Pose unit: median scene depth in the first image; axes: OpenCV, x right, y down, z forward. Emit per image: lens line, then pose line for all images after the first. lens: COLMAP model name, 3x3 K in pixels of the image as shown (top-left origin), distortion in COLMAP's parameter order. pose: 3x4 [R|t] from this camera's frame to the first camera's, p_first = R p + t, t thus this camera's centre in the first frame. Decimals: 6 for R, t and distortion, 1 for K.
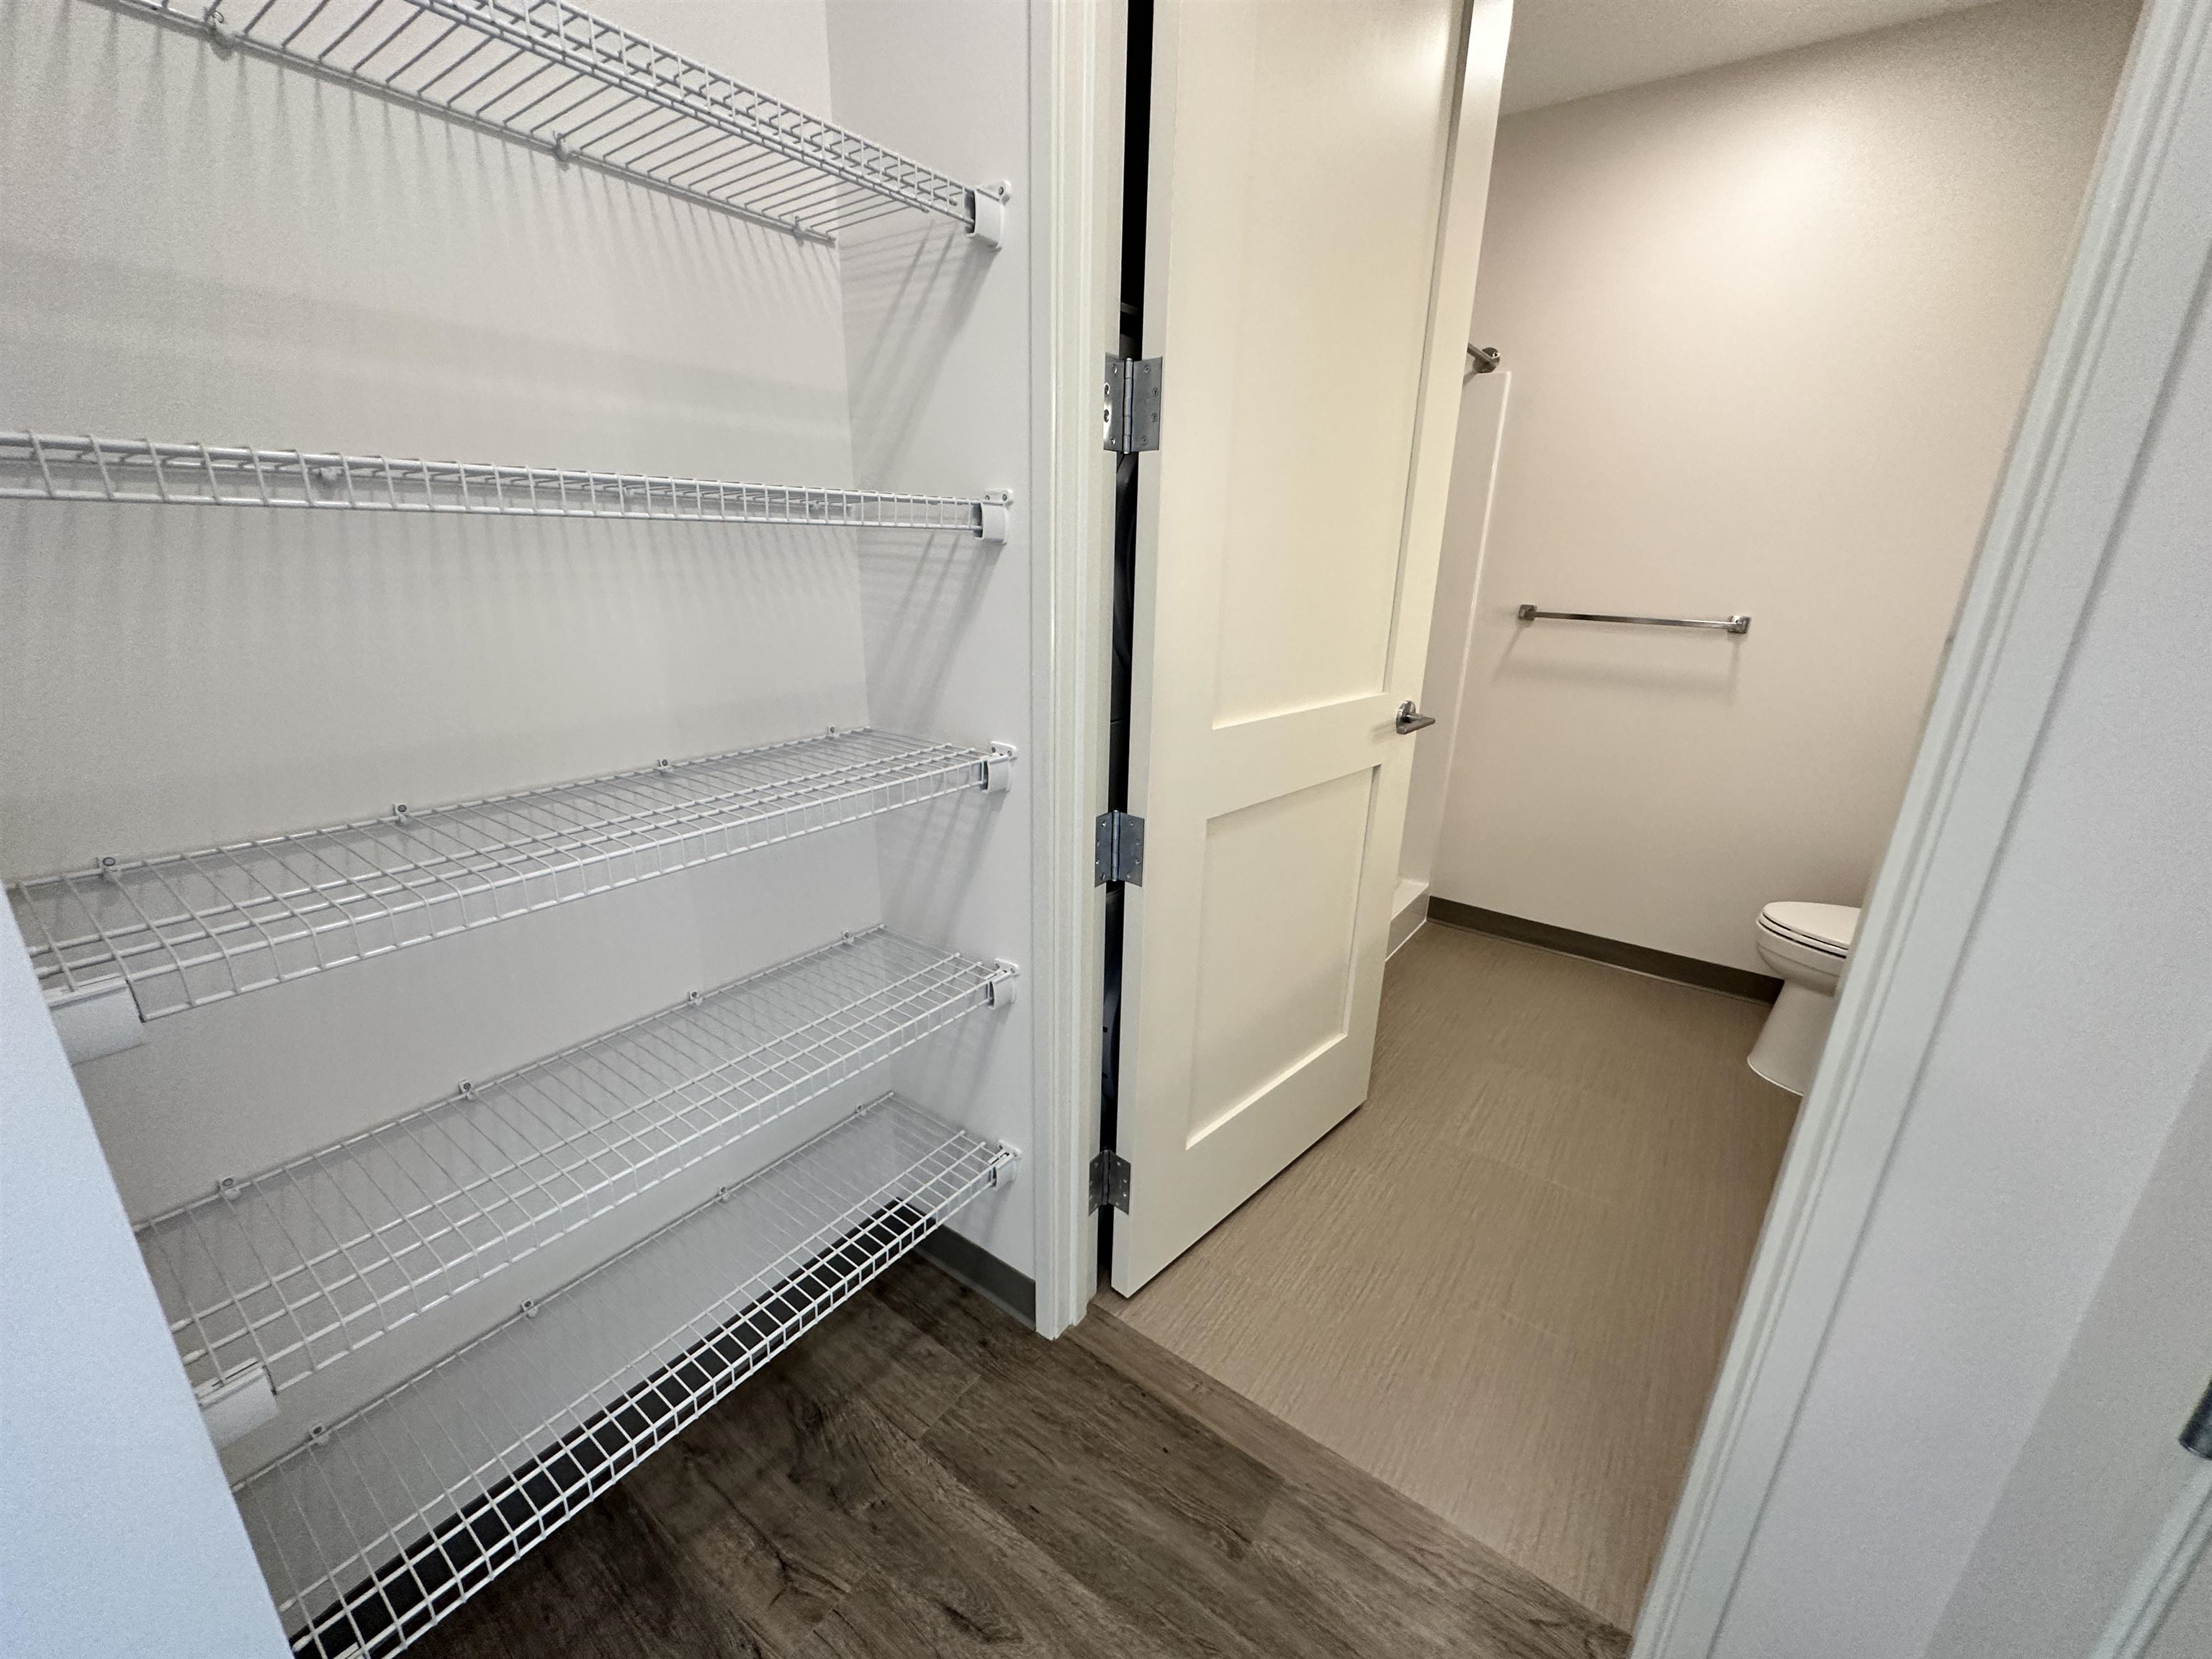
lens RADIAL K [[885.1, 0, 1106.8], [0, 885.1, 831.6], [0, 0, 1]] dist [-0.003659, 0.001042]
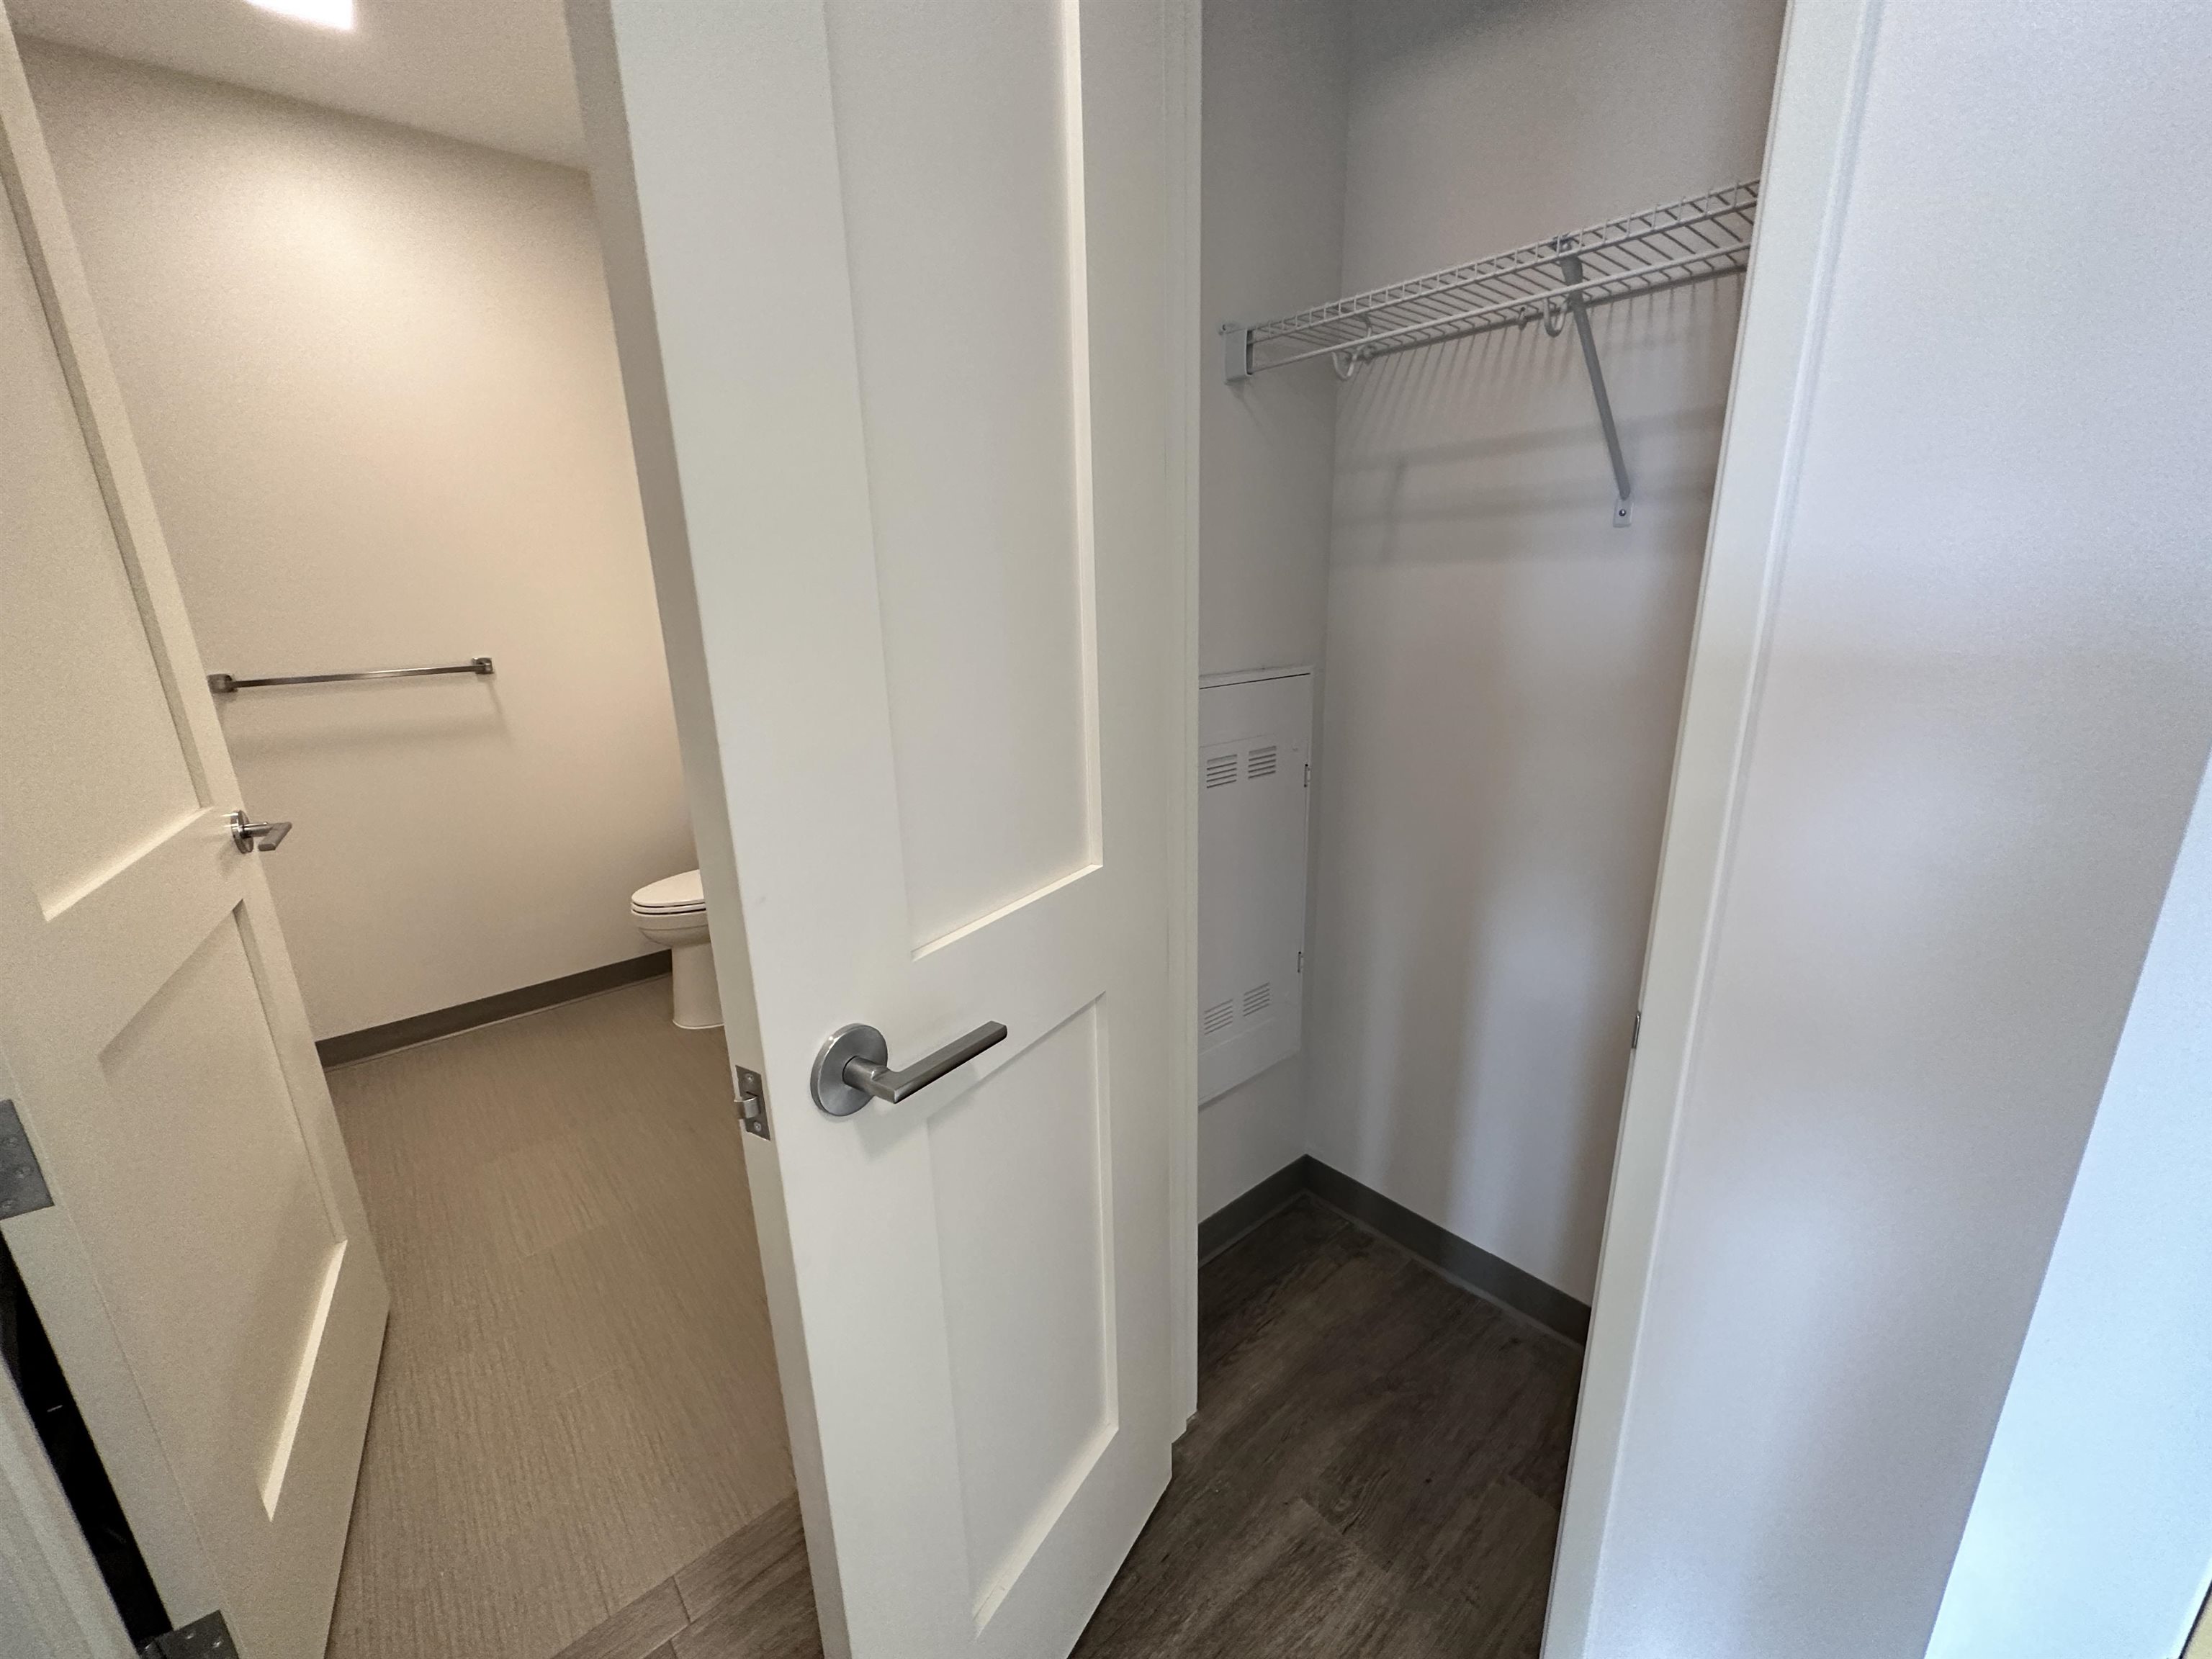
lens RADIAL K [[885.1, 0, 1106.8], [0, 885.1, 831.6], [0, 0, 1]] dist [-0.003659, 0.001042]
pose [[0.228303, -0.295907, 0.927533, -0.159580], [0.330237, 0.919750, 0.212139, -0.035801], [-0.915872, 0.257874, 0.307701, 0.060599]]
